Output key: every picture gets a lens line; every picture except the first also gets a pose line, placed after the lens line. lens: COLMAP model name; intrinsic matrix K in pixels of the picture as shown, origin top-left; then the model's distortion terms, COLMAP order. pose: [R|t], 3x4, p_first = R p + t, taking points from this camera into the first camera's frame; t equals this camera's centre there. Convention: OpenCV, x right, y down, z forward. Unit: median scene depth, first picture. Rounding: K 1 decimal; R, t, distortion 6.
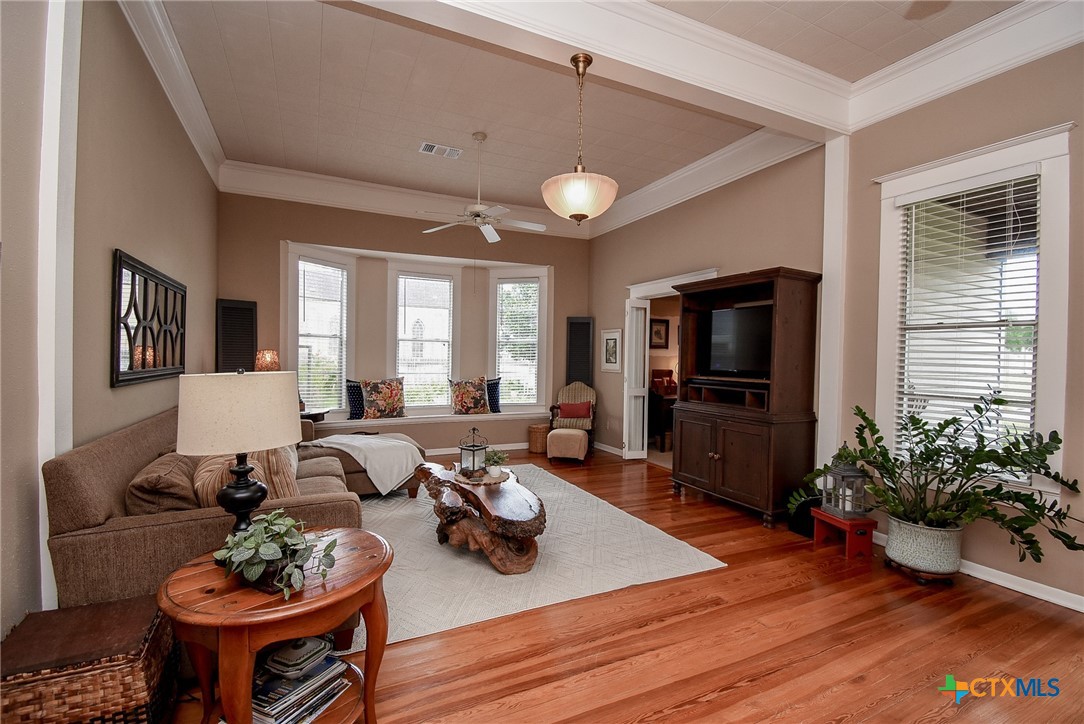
lens RADIAL K [[476.3, 0, 542.0], [0, 476.3, 362.0], [0, 0, 1]] dist [0.012708, -0.020261]
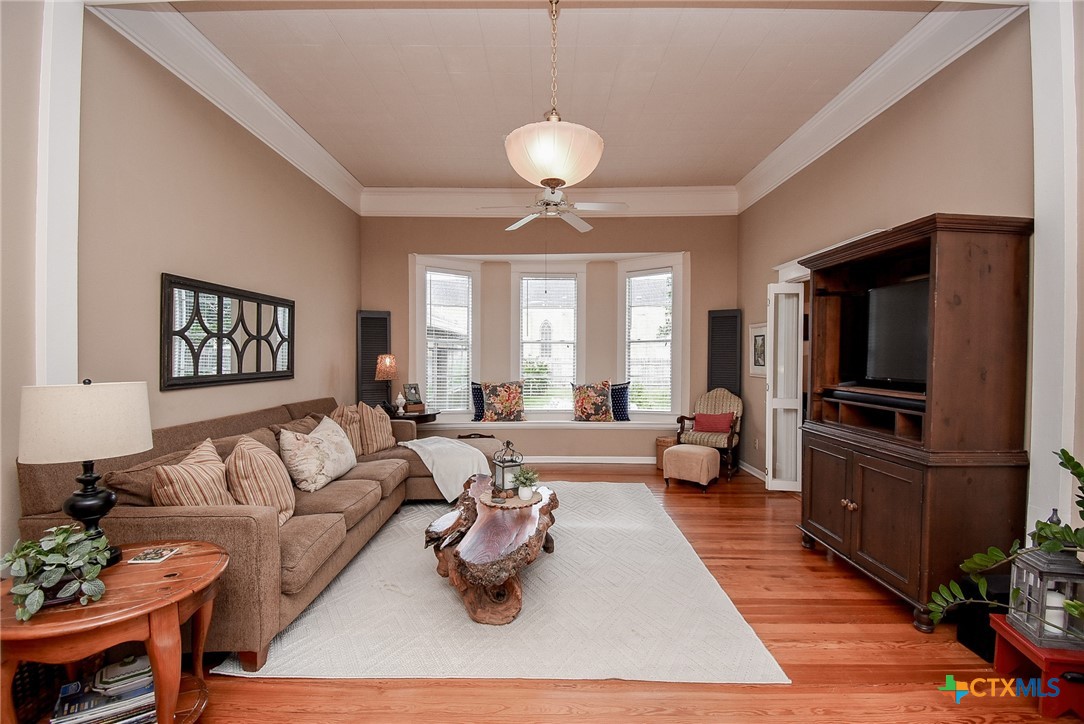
lens RADIAL K [[480.2, 0, 543.1], [0, 480.2, 358.0], [0, 0, 1]] dist [0.012127, -0.021039]
pose [[0.901292, -0.007469, -0.433147, 0.269828], [0.004020, 0.999953, -0.008878, -0.007954], [0.433193, 0.006260, 0.901280, 0.192613]]
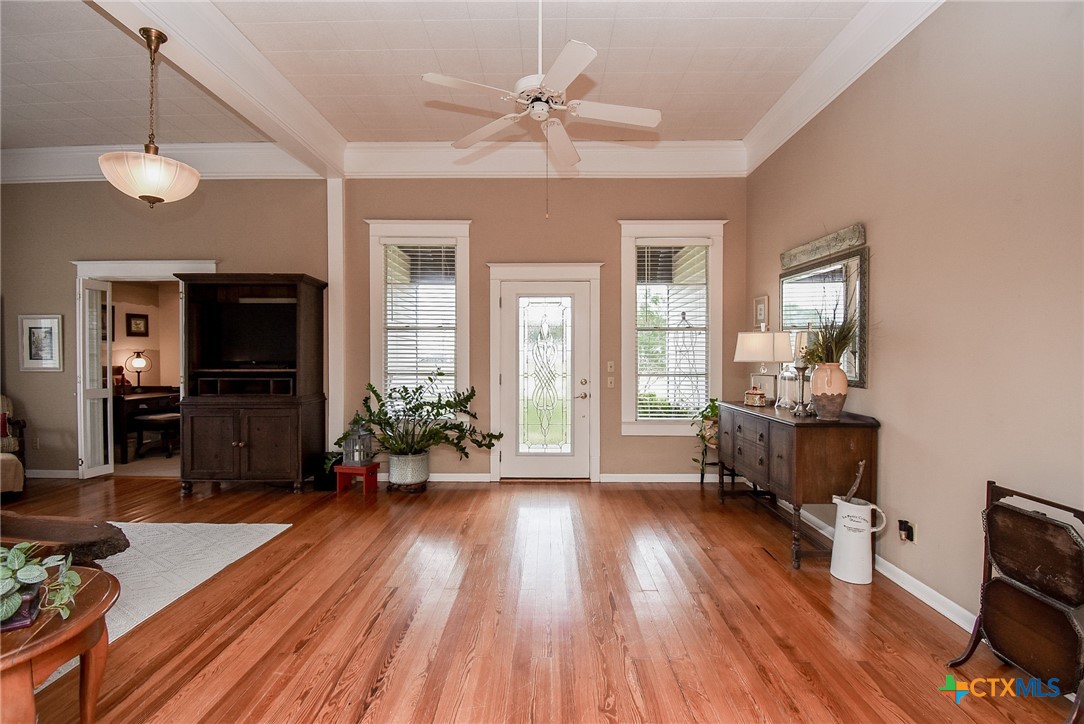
lens RADIAL K [[480.2, 0, 543.1], [0, 480.2, 358.0], [0, 0, 1]] dist [0.012127, -0.021039]
pose [[0.440951, -0.022760, 0.897243, -0.288822], [0.017829, 0.999703, 0.016597, 0.002496], [-0.897354, 0.008679, 0.441226, -0.064745]]
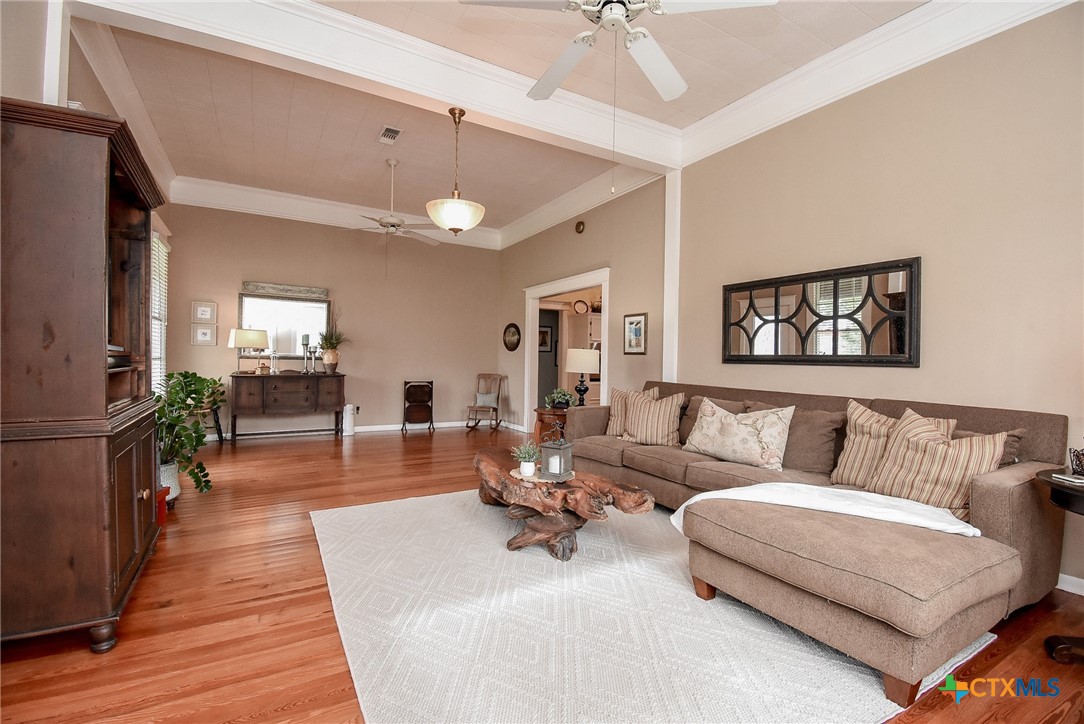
lens RADIAL K [[480.2, 0, 543.1], [0, 480.2, 358.0], [0, 0, 1]] dist [0.012127, -0.021039]
pose [[-0.995908, -0.028889, -0.085625, -0.041705], [-0.029972, 0.999486, 0.011389, 0.019670], [0.085252, 0.013909, -0.996262, 1.593405]]
